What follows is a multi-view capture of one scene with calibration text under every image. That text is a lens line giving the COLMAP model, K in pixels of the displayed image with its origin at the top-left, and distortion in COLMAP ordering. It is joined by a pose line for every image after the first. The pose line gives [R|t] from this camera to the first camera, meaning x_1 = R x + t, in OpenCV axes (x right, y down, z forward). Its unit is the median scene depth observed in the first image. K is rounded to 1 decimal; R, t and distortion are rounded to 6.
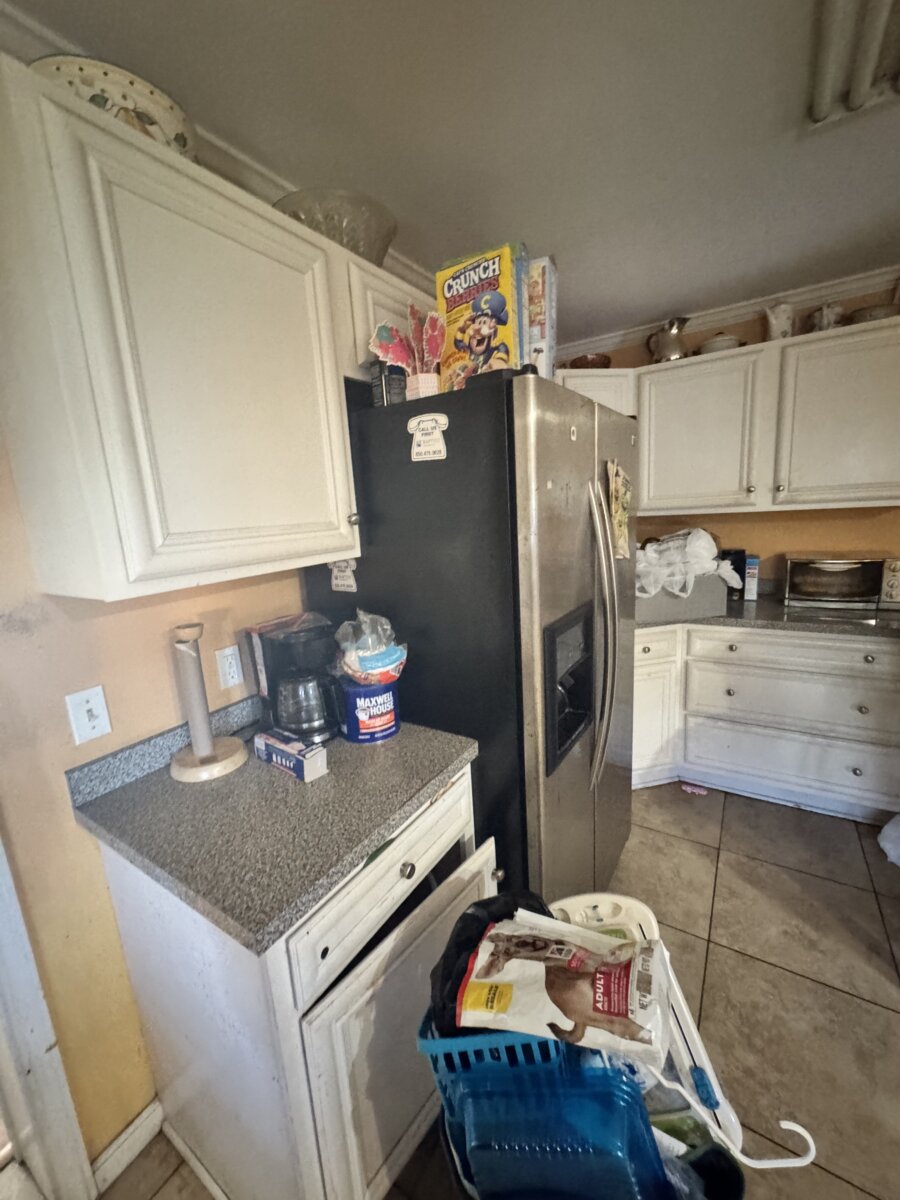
lens RADIAL K [[481.8, 0, 448.2], [0, 481.8, 601.3], [0, 0, 1]] dist [-0.002685, -0.000503]
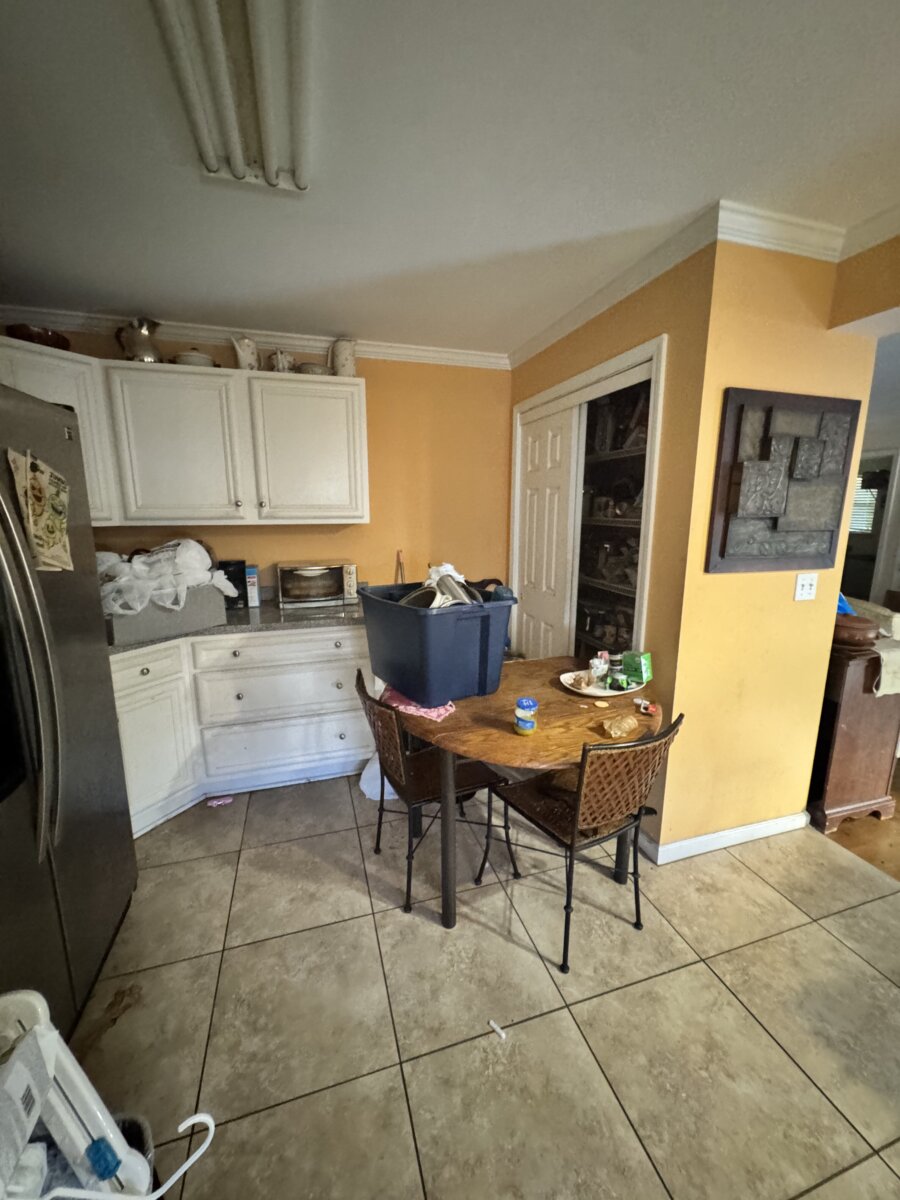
lens RADIAL K [[481.8, 0, 449.9], [0, 481.8, 601.1], [0, 0, 1]] dist [-0.002685, -0.000503]
pose [[0.642525, -0.083156, 0.761740, 0.099439], [0.106210, 0.994163, 0.018941, 0.012242], [-0.758869, 0.068734, 0.647606, -0.034957]]
